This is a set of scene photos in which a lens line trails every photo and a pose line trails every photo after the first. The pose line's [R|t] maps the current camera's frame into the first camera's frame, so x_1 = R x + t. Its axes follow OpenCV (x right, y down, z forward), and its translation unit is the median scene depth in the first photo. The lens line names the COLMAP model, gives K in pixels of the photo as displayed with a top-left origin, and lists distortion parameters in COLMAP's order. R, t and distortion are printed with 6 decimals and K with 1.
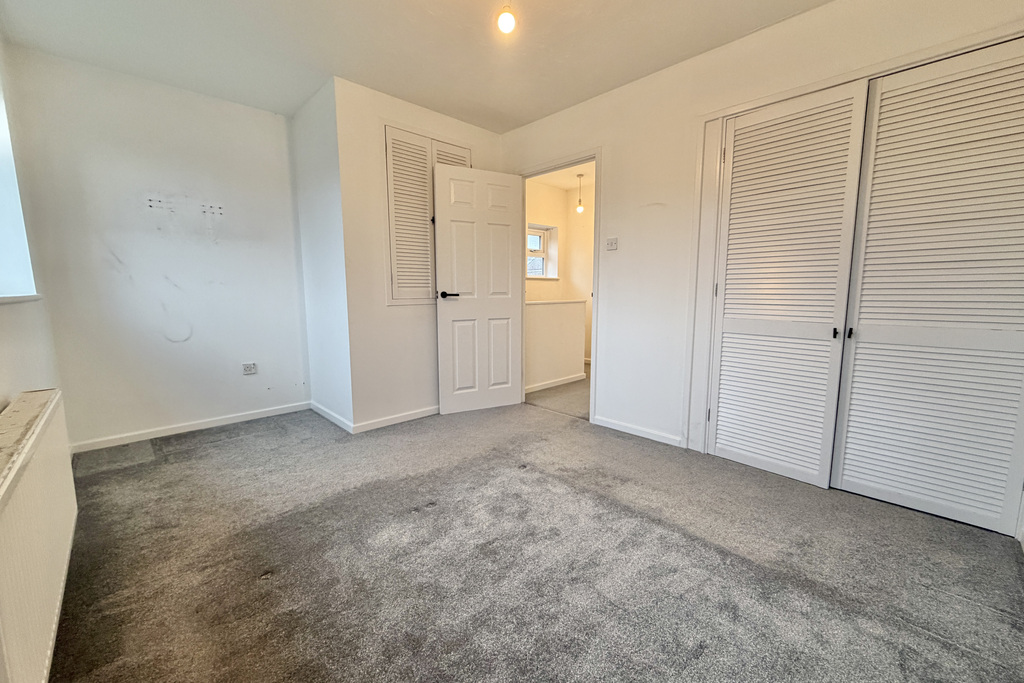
lens RADIAL K [[412.6, 0, 509.7], [0, 412.6, 342.5], [0, 0, 1]] dist [-0.000360, -0.000136]
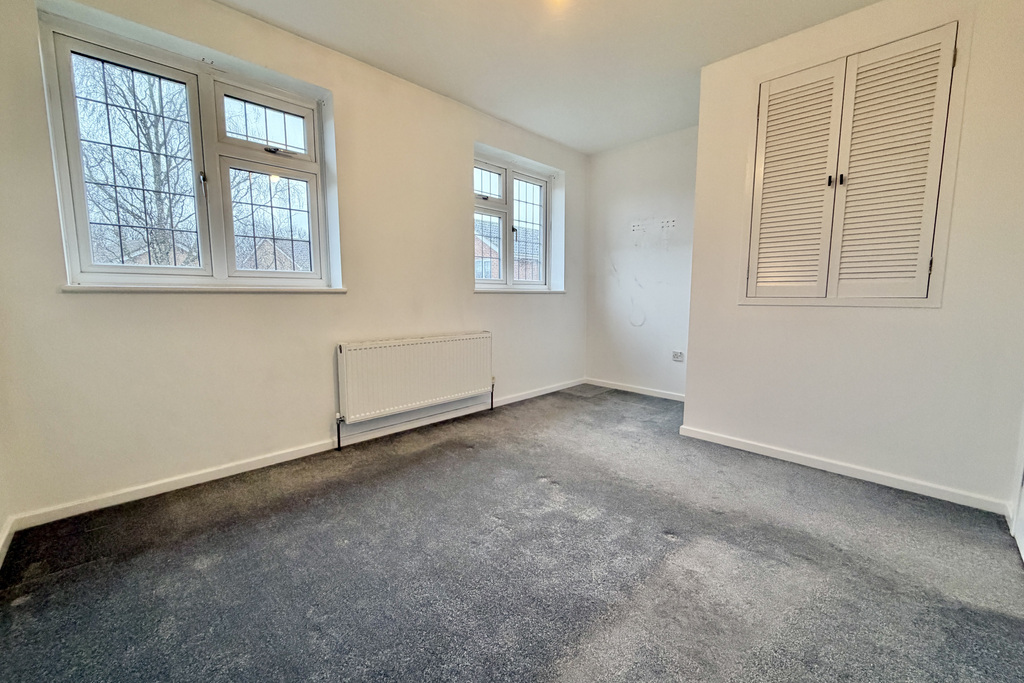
lens RADIAL K [[412.6, 0, 509.7], [0, 412.6, 342.5], [0, 0, 1]] dist [-0.000360, -0.000136]
pose [[0.009909, 0.122591, -0.992408, 0.575901], [-0.130351, 0.984146, 0.120269, -0.058750], [0.991418, 0.128170, 0.025732, 0.558013]]
